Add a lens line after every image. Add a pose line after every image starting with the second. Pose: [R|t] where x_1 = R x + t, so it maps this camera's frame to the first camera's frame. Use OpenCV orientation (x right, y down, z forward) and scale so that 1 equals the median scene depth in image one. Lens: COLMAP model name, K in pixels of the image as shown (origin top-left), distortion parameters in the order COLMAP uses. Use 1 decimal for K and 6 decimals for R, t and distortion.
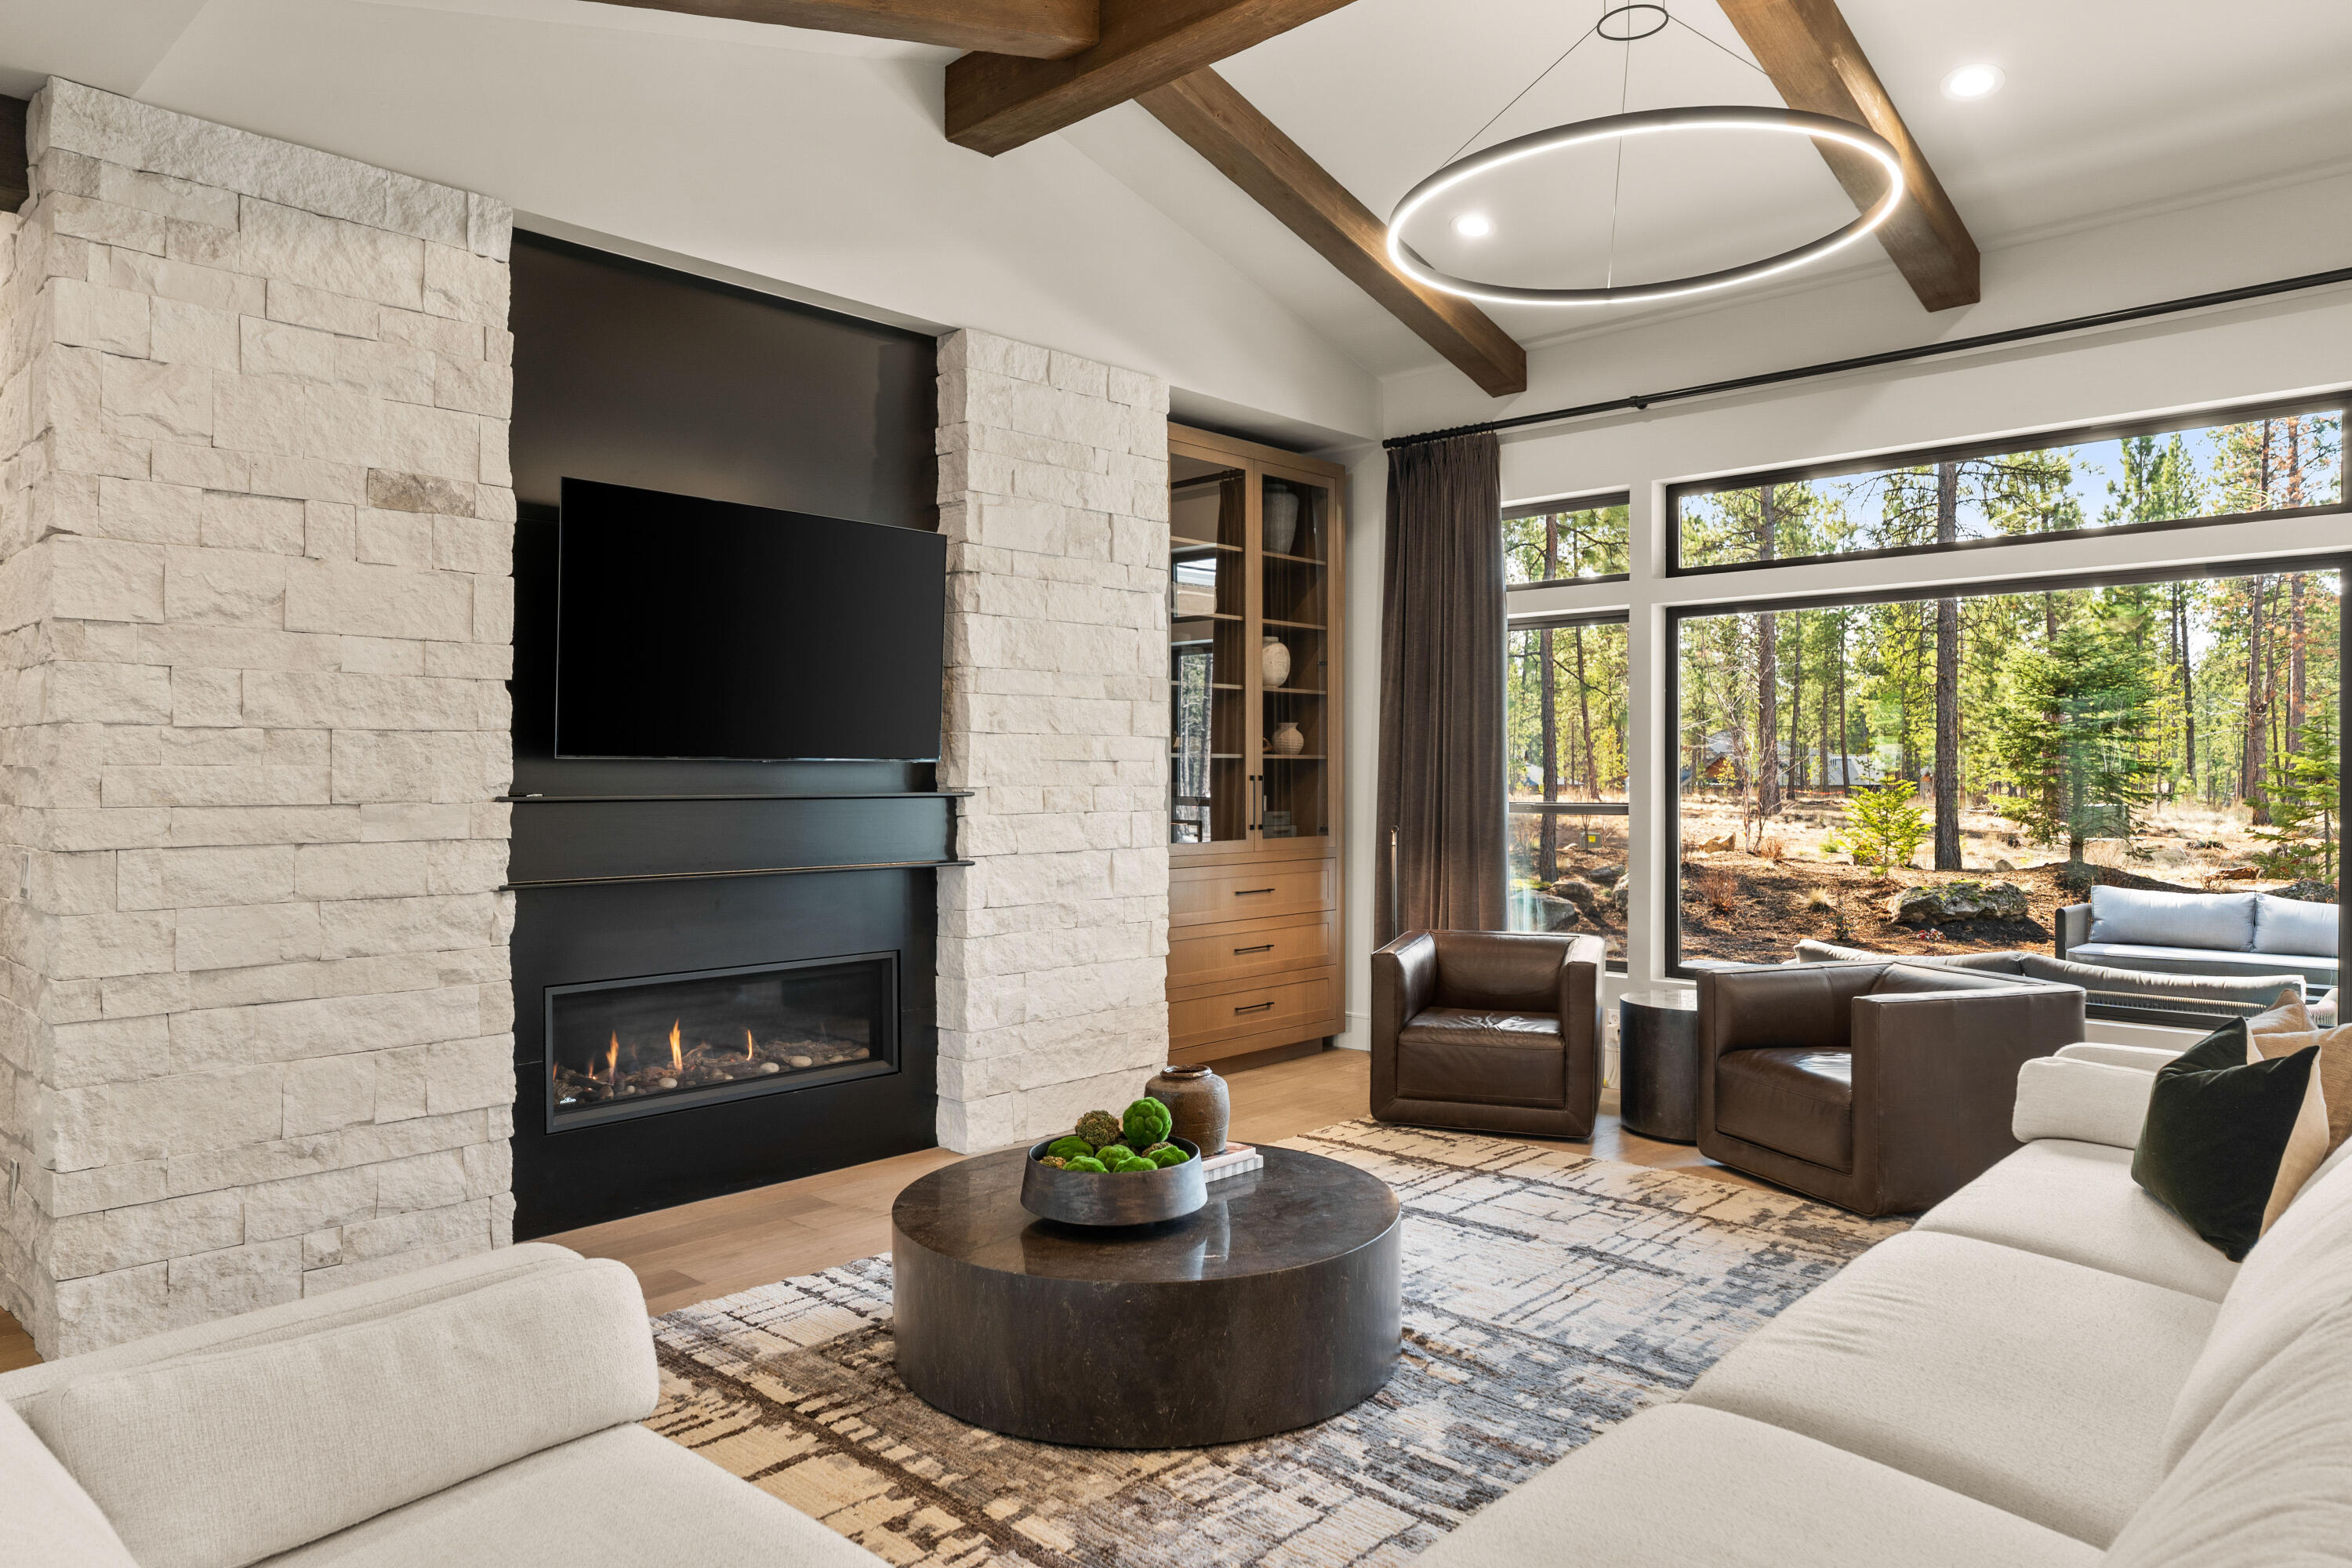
lens RADIAL K [[1529.4, 0, 1169.8], [0, 1529.4, 783.5], [0, 0, 1]] dist [-0.018853, 0.003764]
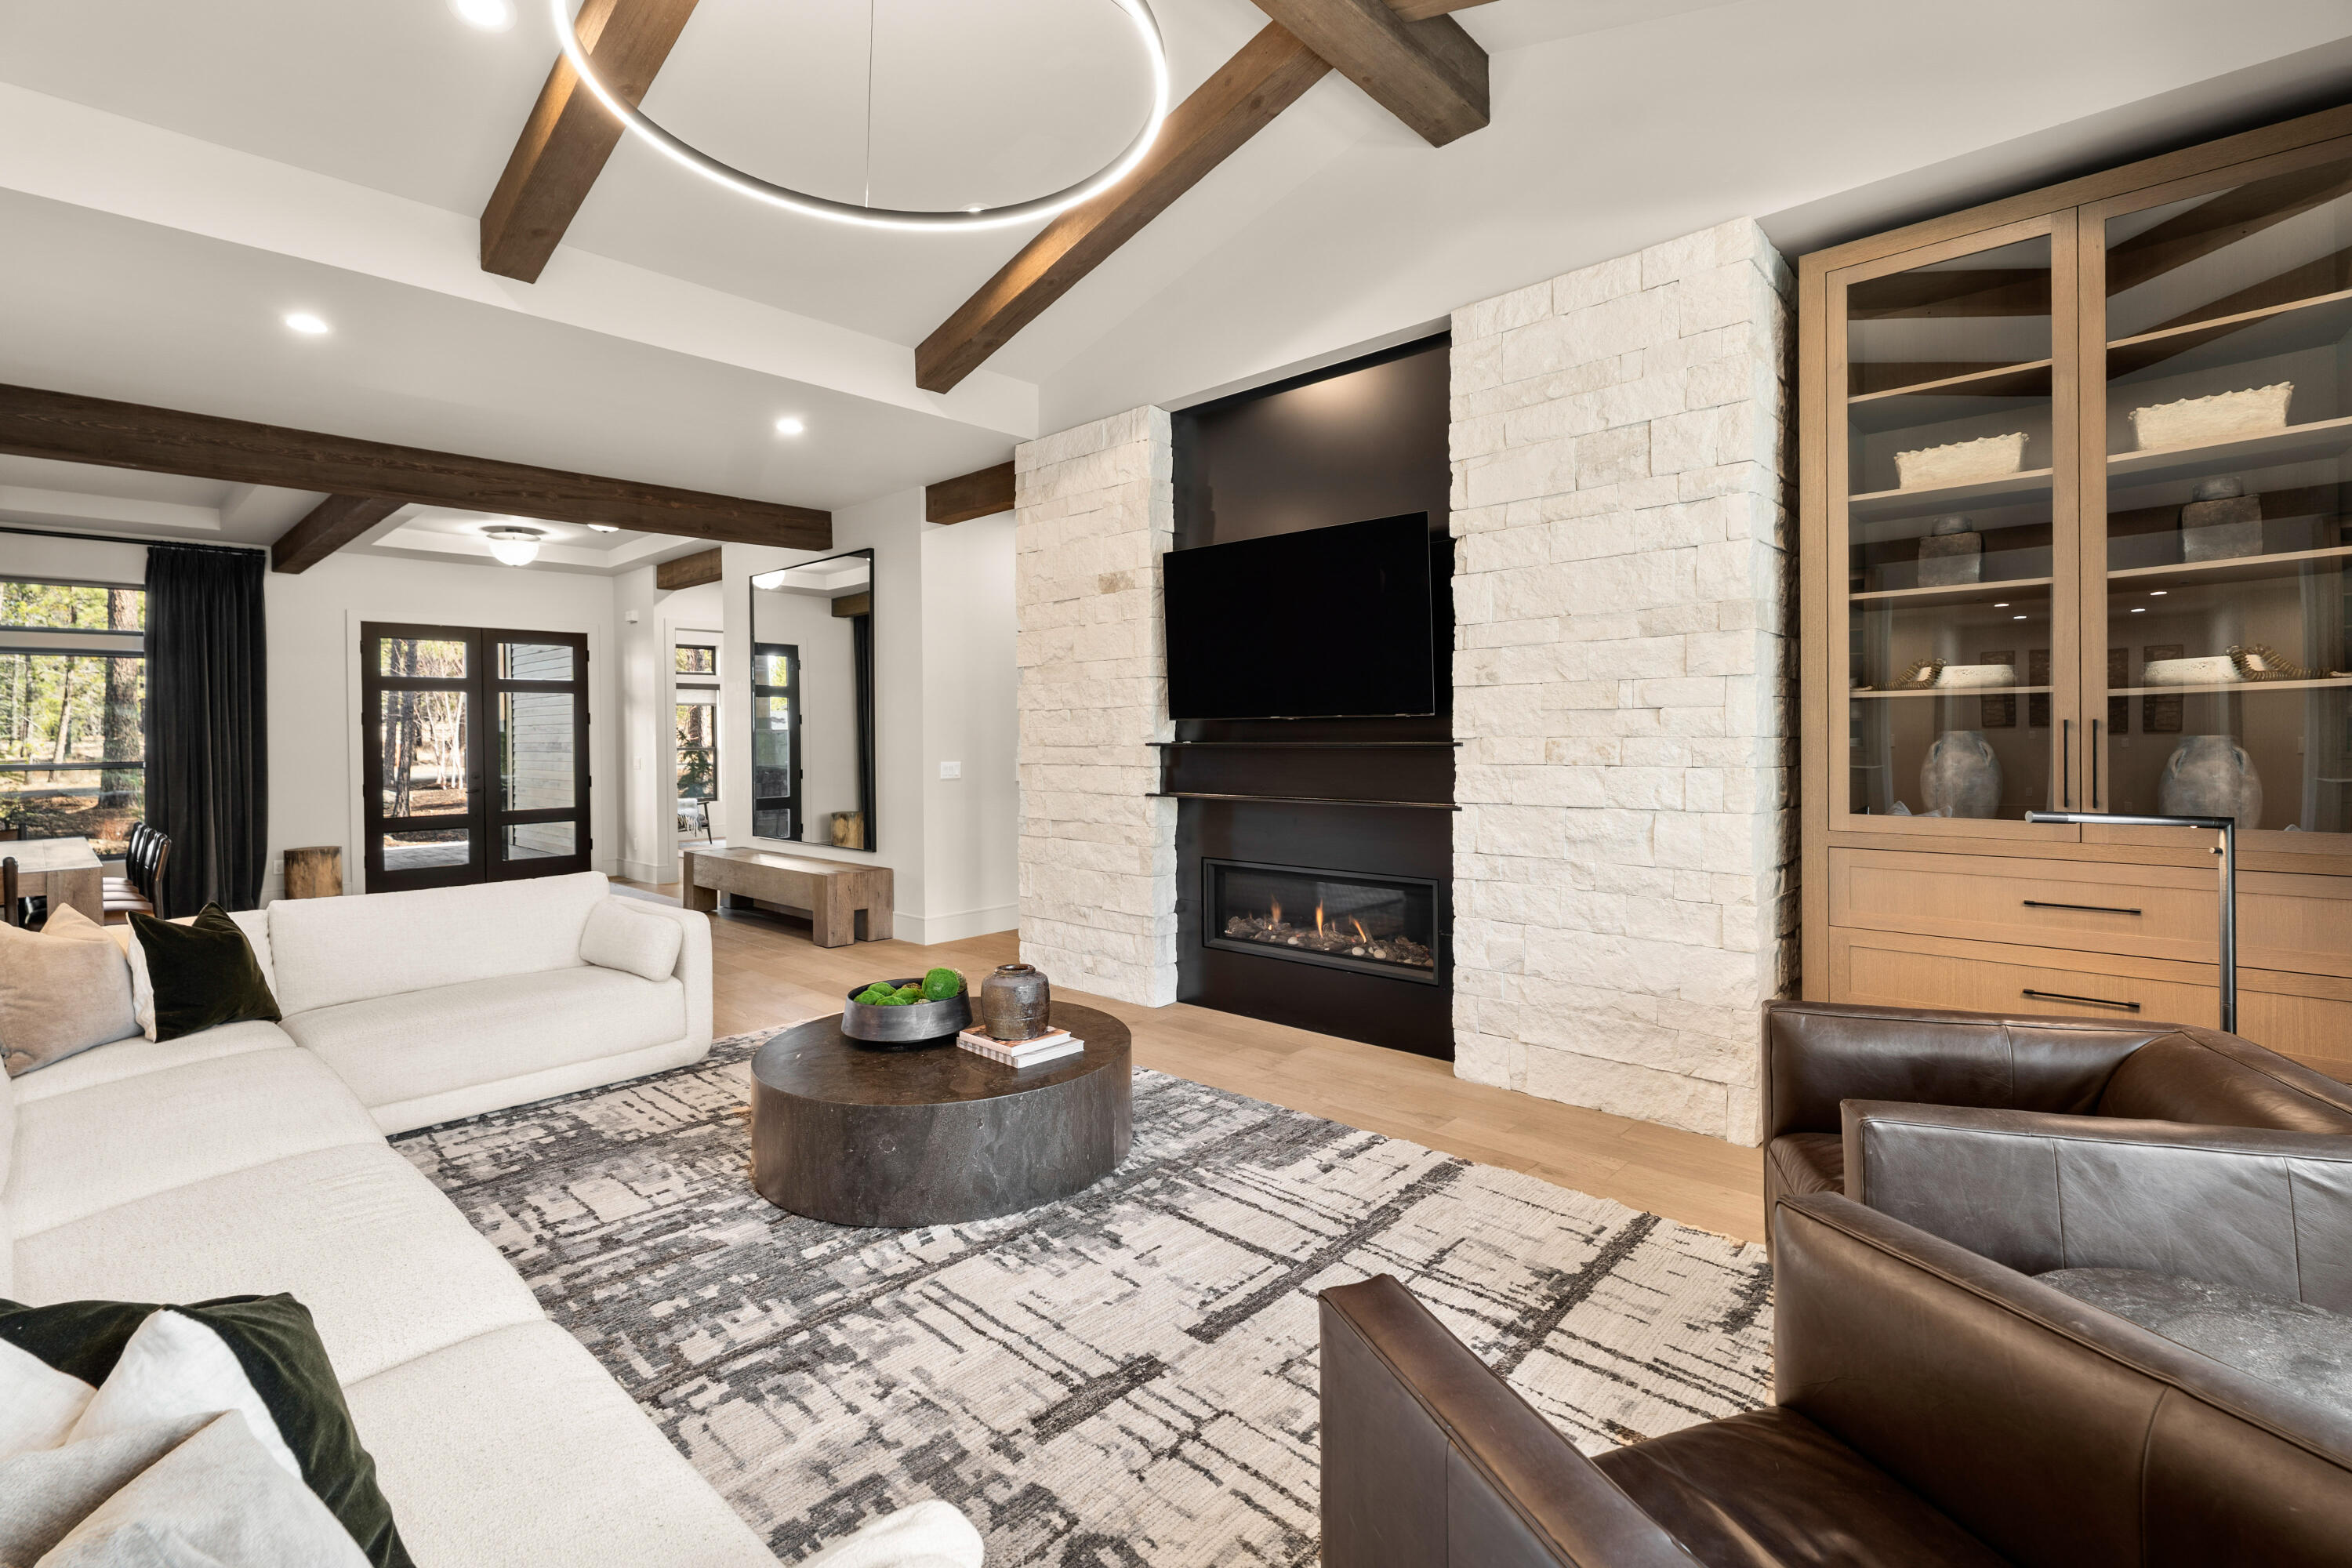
lens RADIAL K [[1047.5, 0, 1133.7], [0, 1047.5, 737.2], [0, 0, 1]] dist [0.008754, -0.001519]
pose [[-0.017553, 0.004667, -0.999835, 0.773220], [0.005848, 0.999972, 0.004565, -0.003436], [0.999829, -0.005767, -0.017580, 0.994163]]
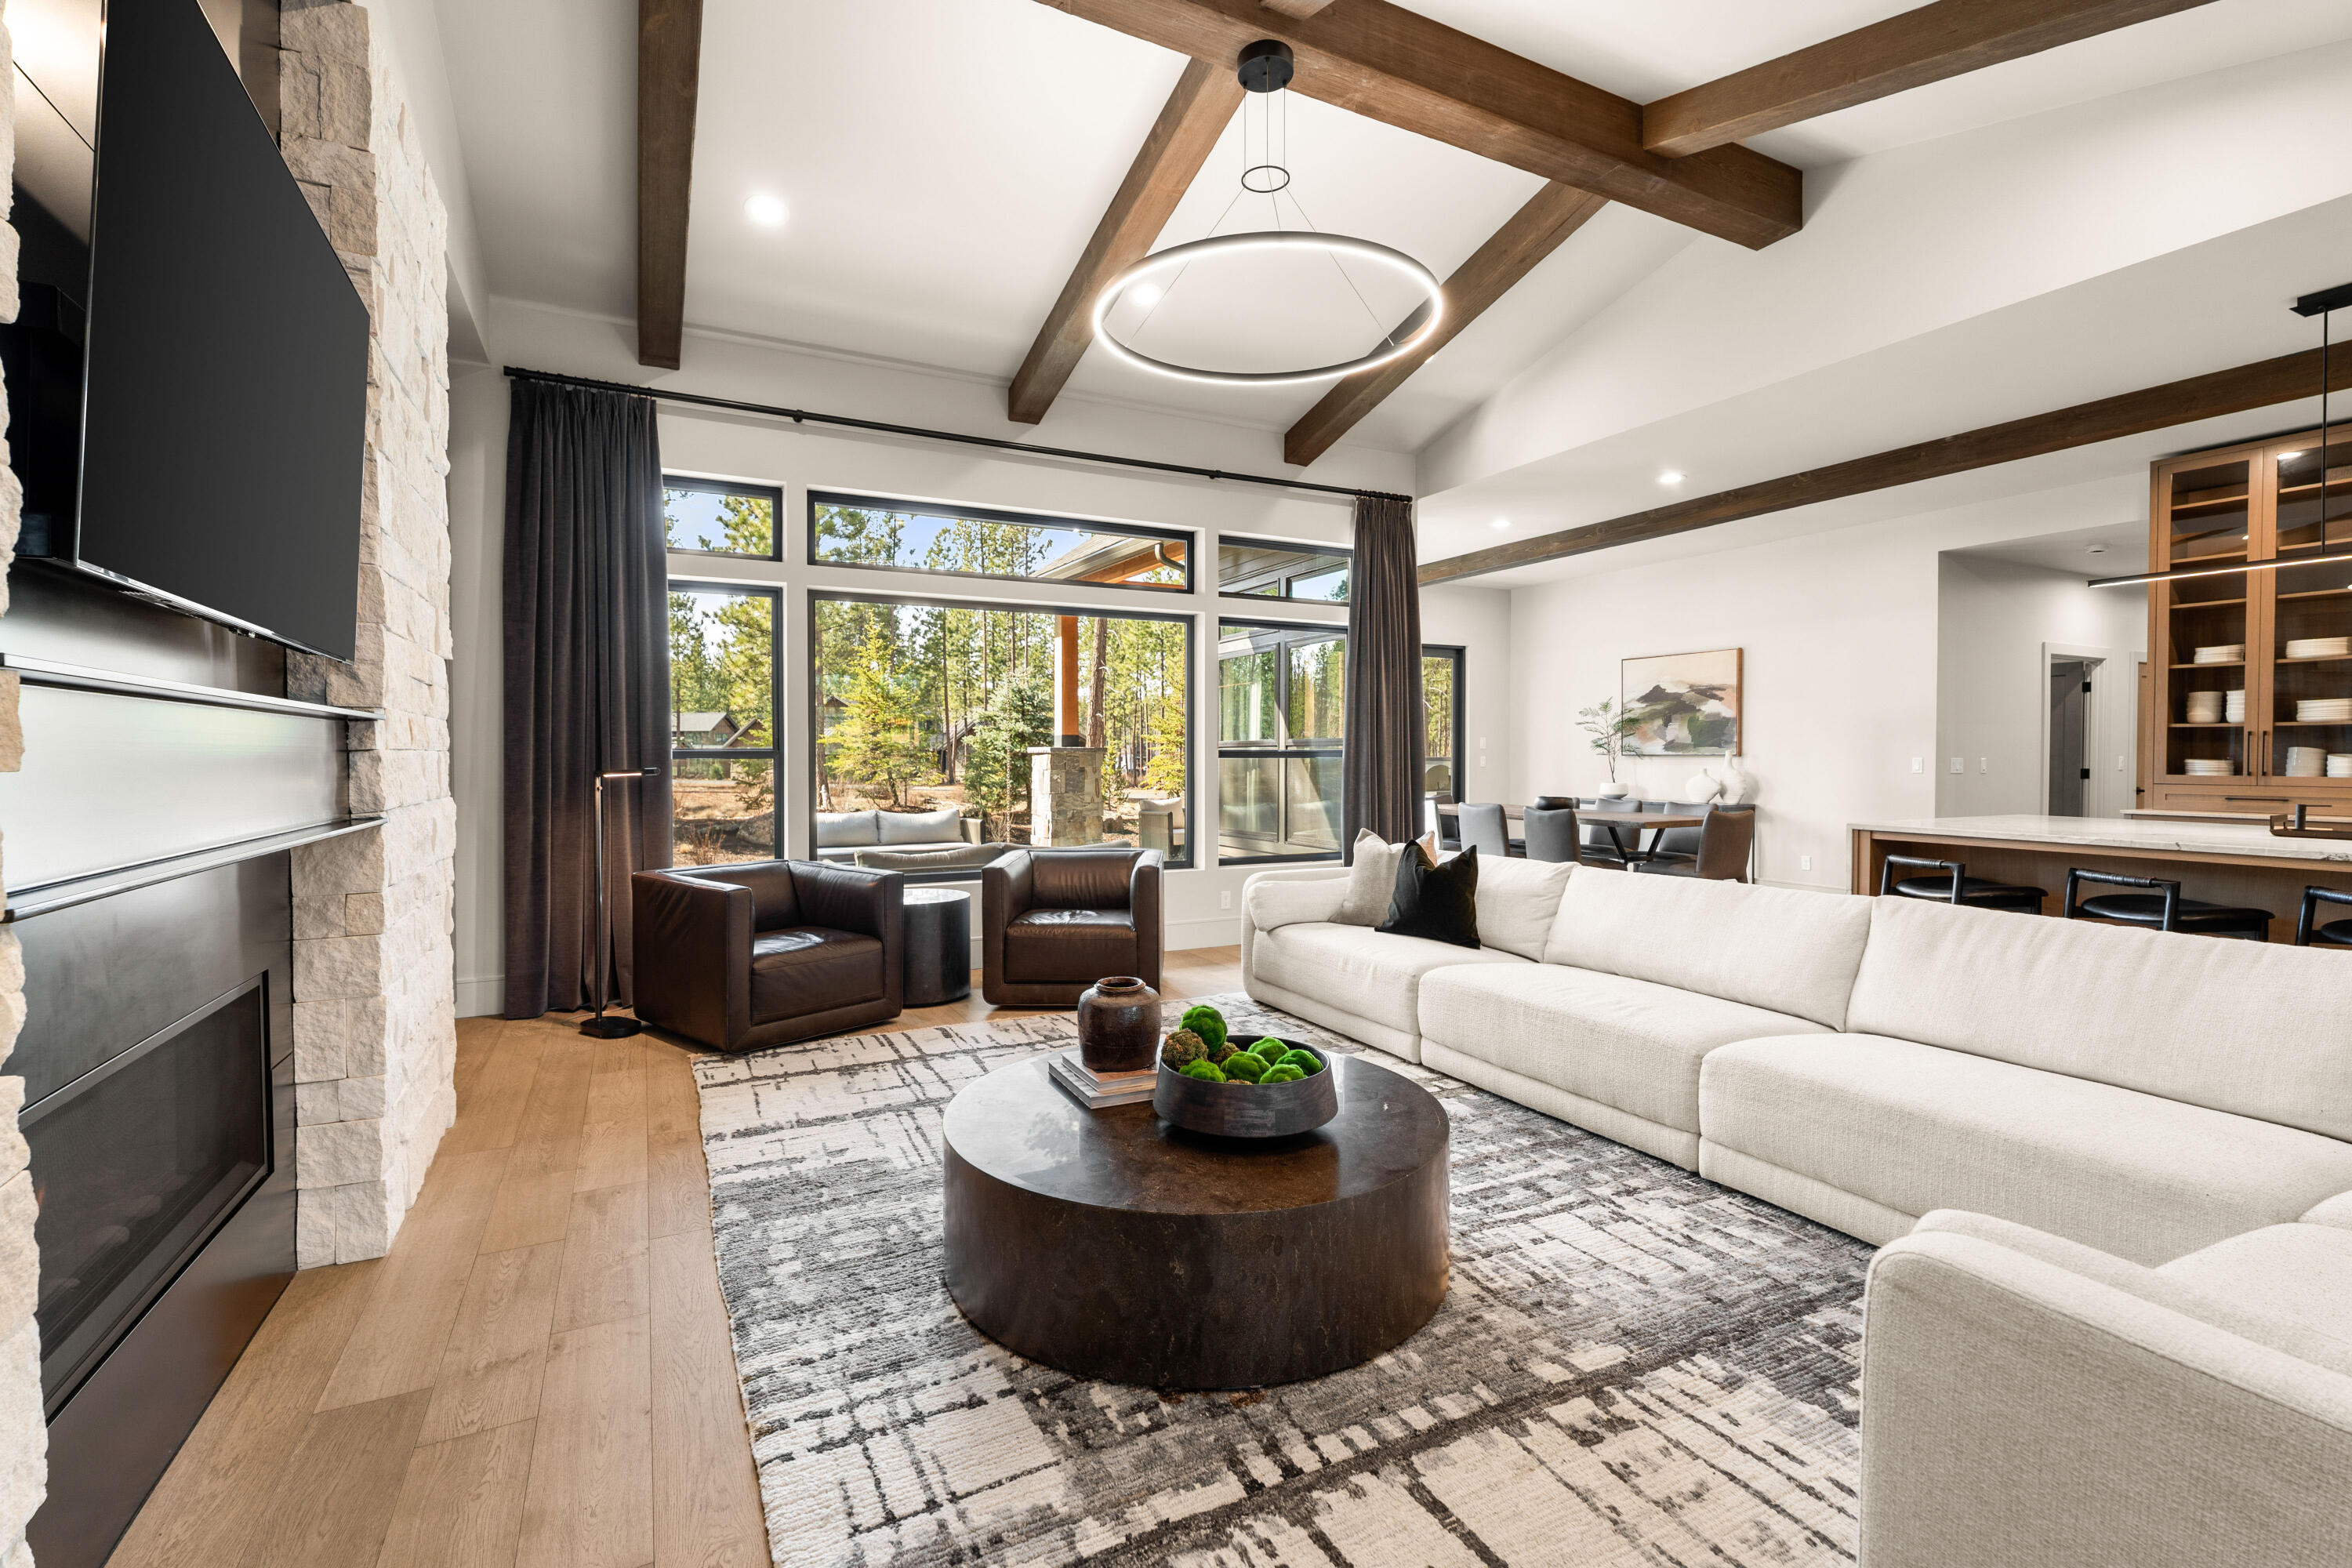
lens RADIAL K [[1047.5, 0, 1170.6], [0, 1047.5, 783.6], [0, 0, 1]] dist [0.008754, -0.001519]
pose [[0.327726, -0.025406, 0.944431, -0.570467], [0.005268, 0.999672, 0.025064, 0.031693], [-0.944758, -0.003239, 0.327752, 0.659313]]
